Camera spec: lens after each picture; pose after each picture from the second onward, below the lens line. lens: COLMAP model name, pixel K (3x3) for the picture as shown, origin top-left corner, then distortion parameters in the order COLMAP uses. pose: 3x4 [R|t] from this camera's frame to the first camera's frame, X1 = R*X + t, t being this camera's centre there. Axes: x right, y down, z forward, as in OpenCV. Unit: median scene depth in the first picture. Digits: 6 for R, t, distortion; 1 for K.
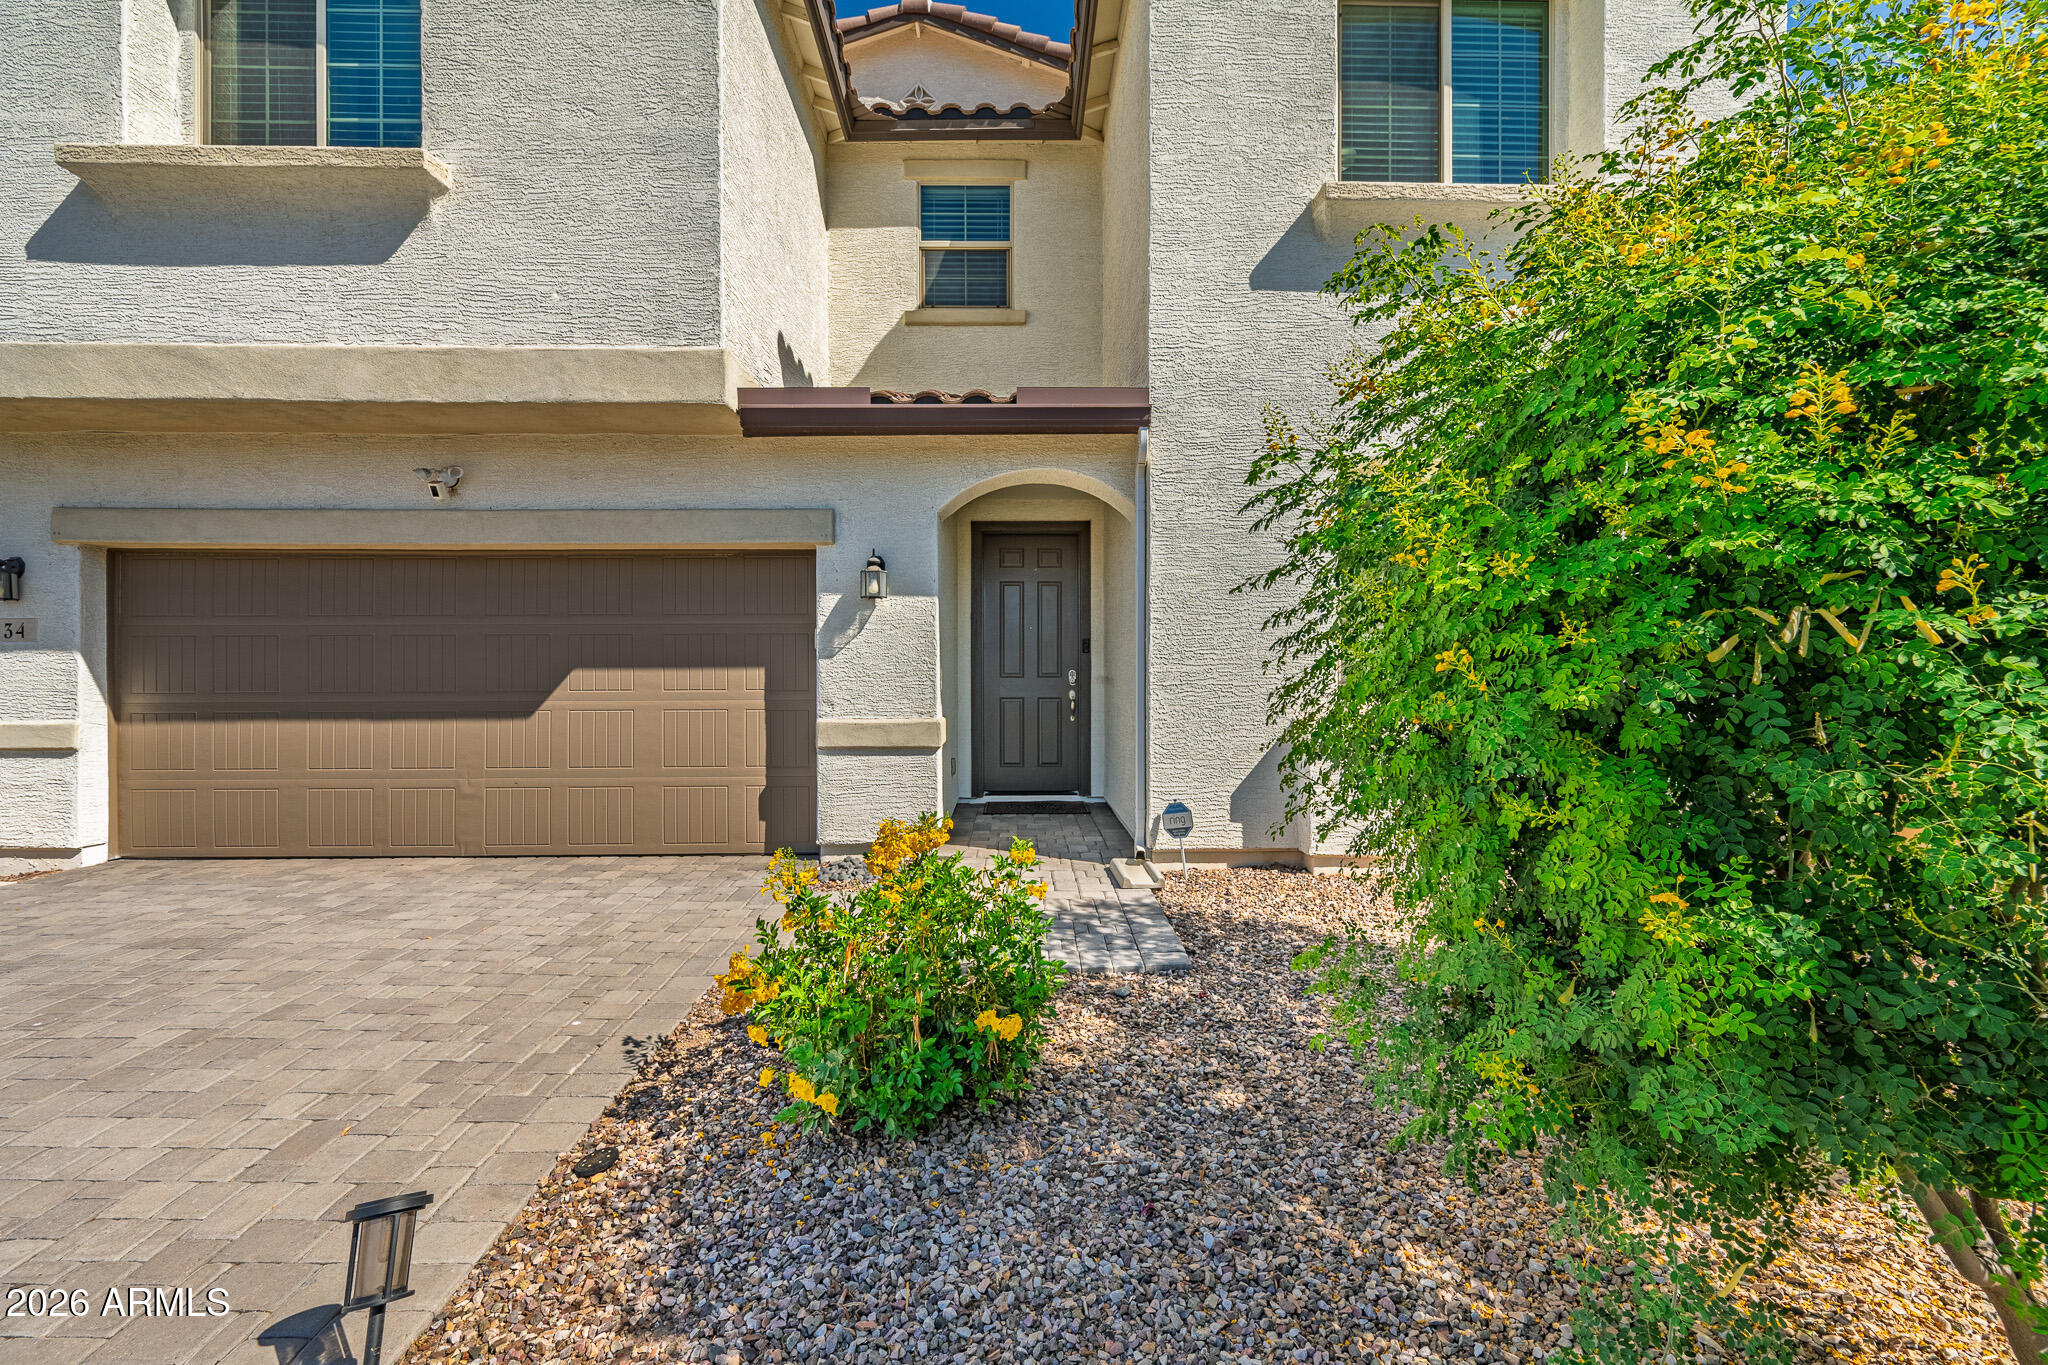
lens RADIAL K [[814.3, 0, 1024.0], [0, 814.3, 682.5], [0, 0, 1]] dist [-0.000953, -0.000383]
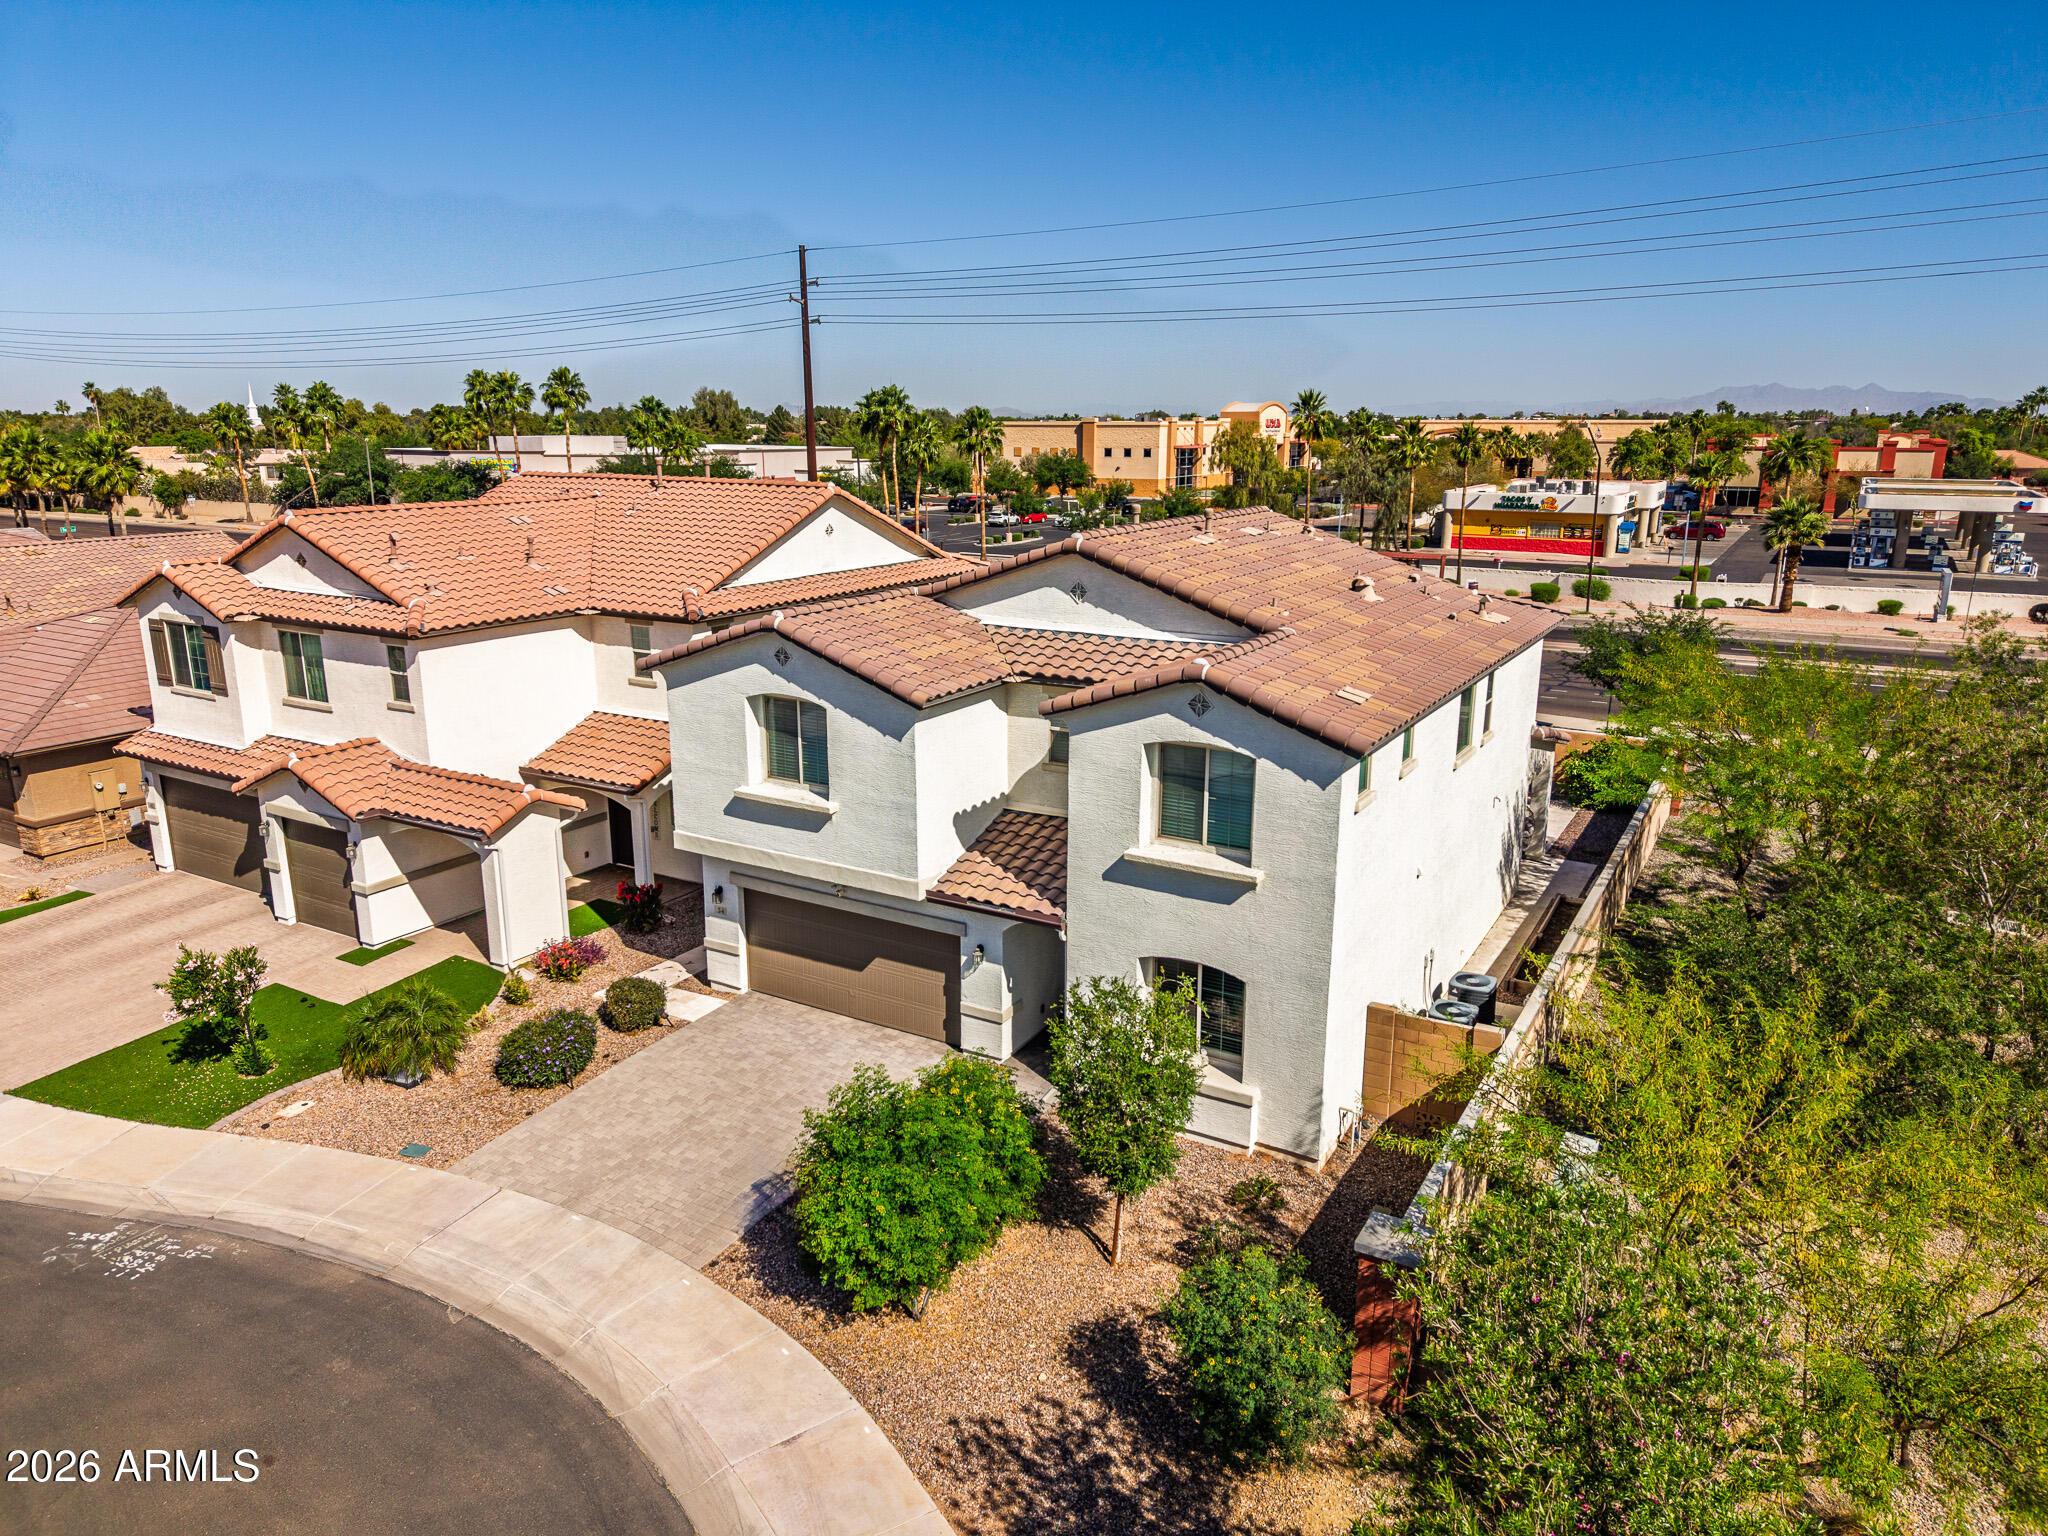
lens RADIAL K [[1360.2, 0, 1019.3], [0, 1360.2, 767.5], [0, 0, 1]] dist [0.056400, -0.073996]
pose [[0.850291, 0.134003, -0.508968, 2.027259], [-0.003115, 0.968309, 0.249736, -1.781324], [0.526303, -0.210763, 0.823762, -2.306615]]
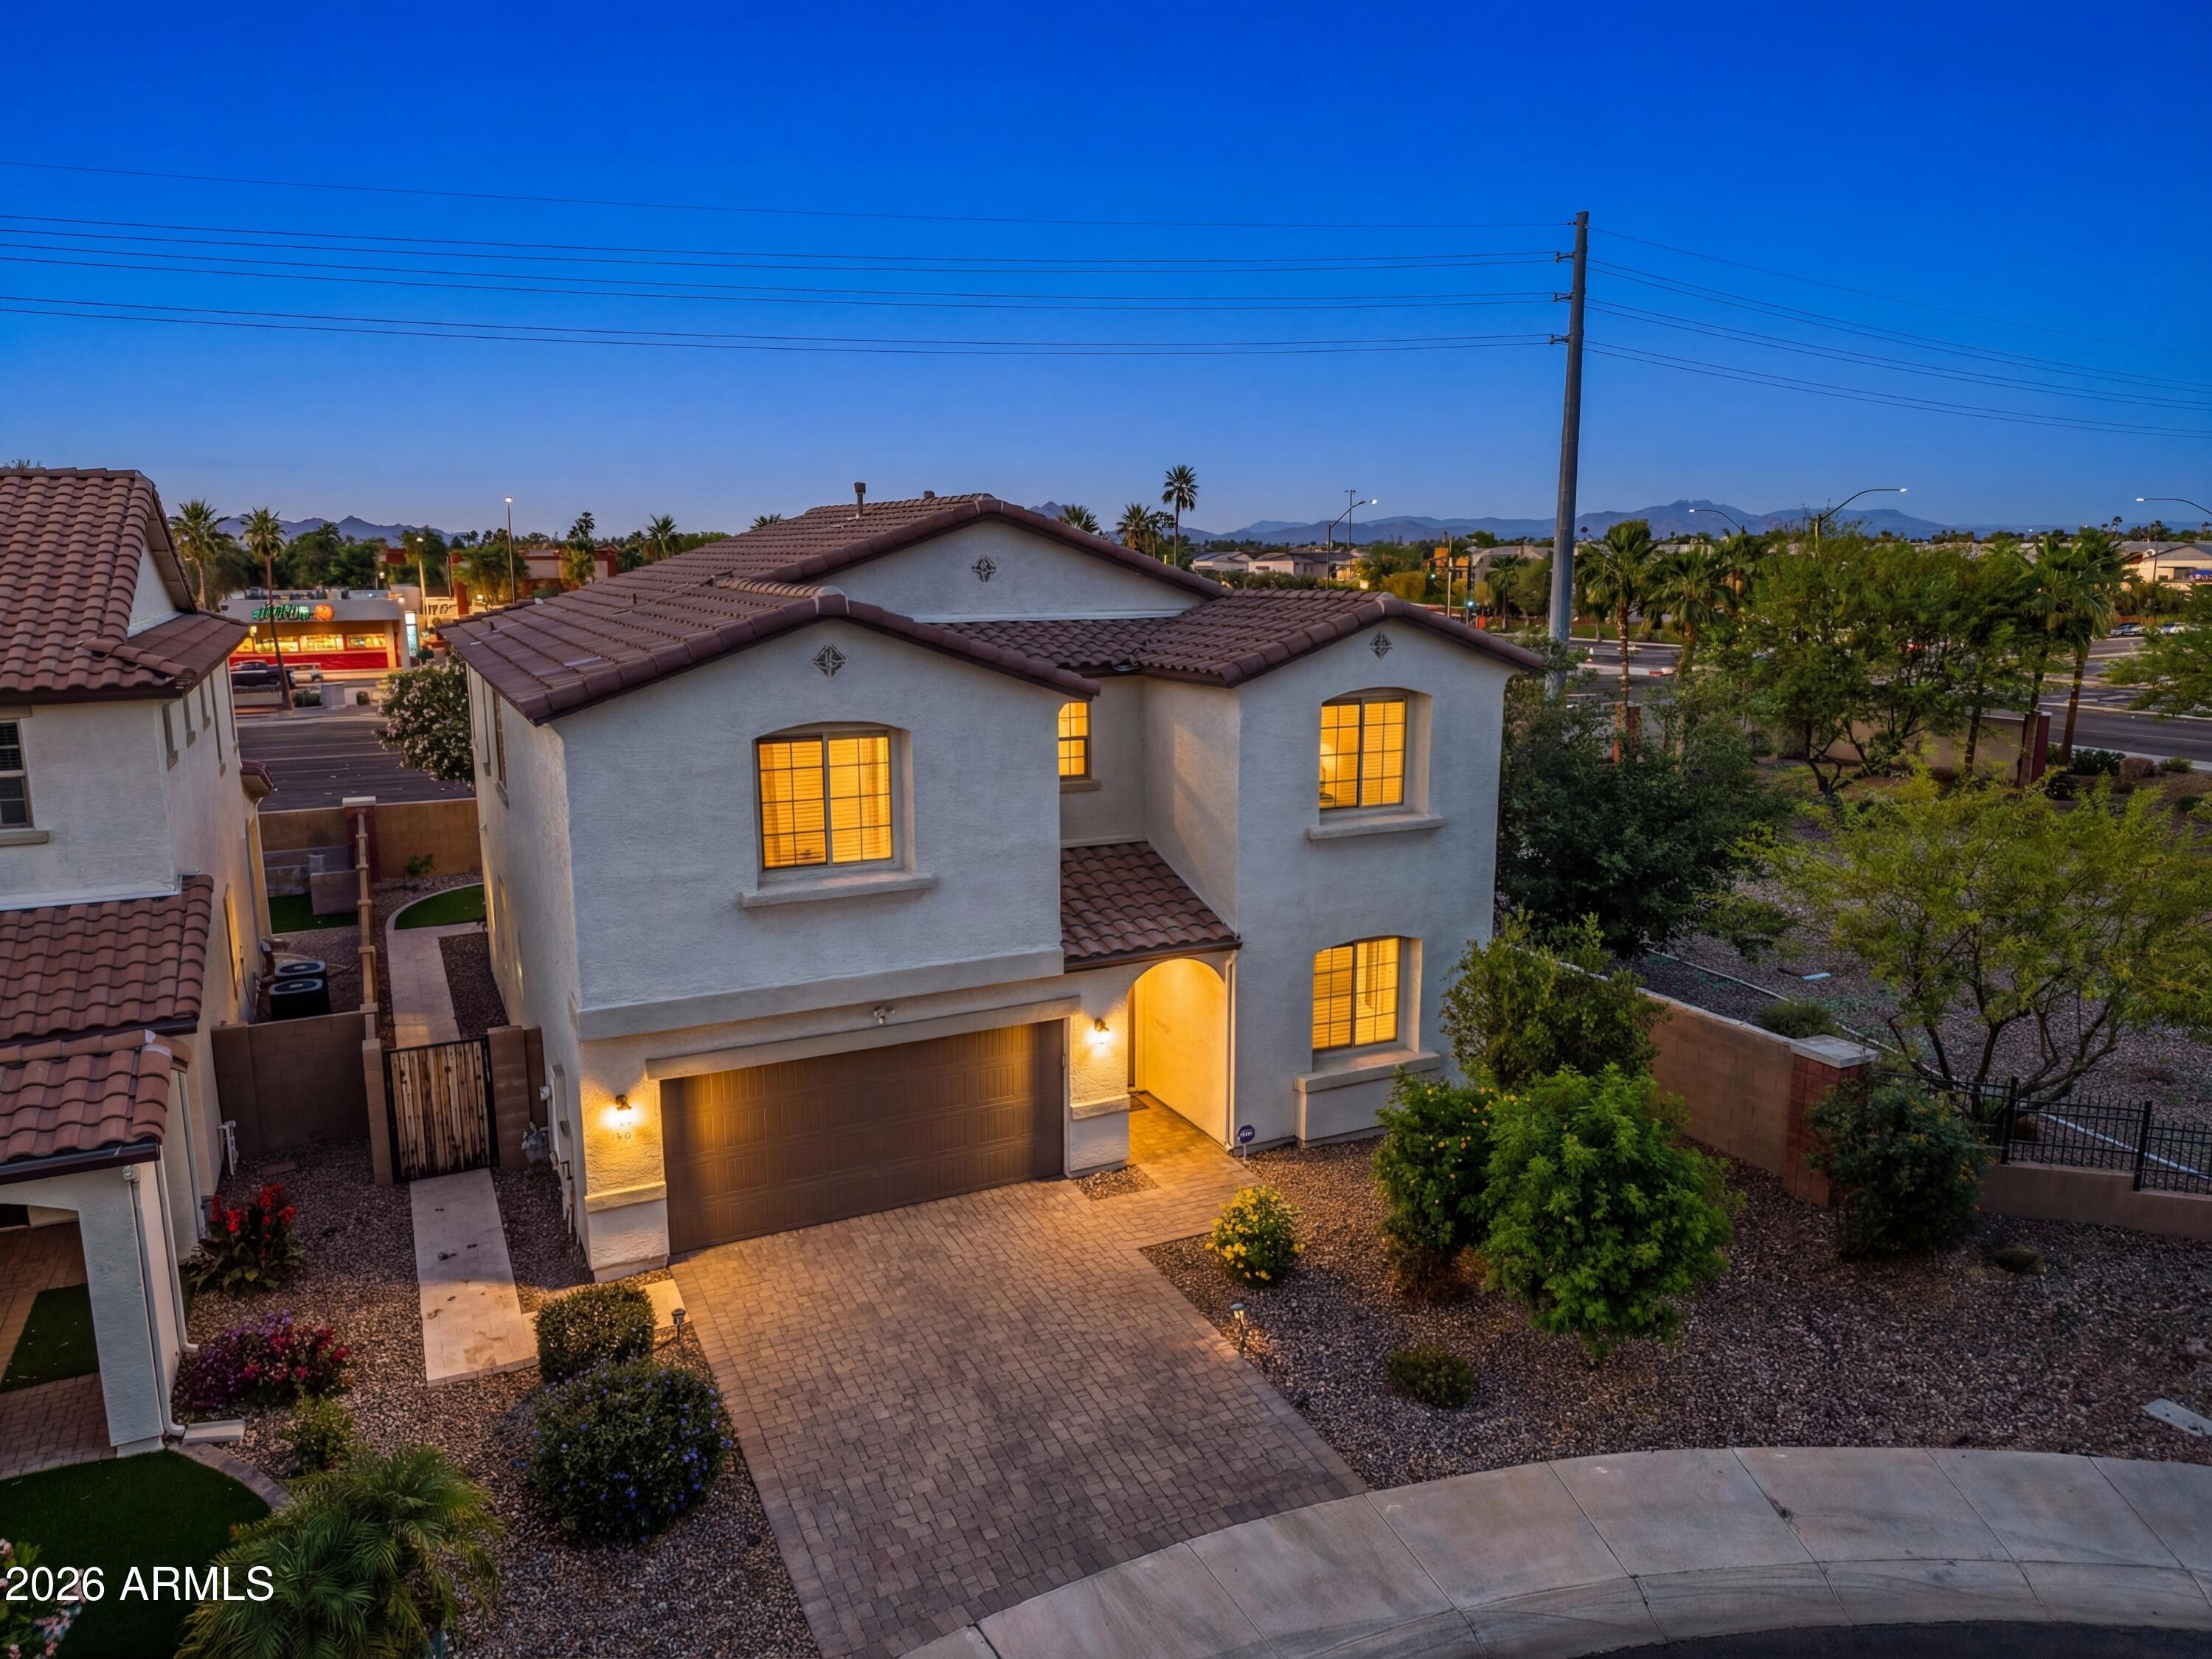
lens RADIAL K [[1461.1, 0, 1097.6], [0, 1461.1, 830.9], [0, 0, 1]] dist [0.054975, -0.069248]
pose [[0.902985, -0.078031, 0.422528, -1.638076], [-0.001664, 0.982729, 0.185044, -1.253951], [-0.429669, -0.167795, 0.887259, -1.988579]]
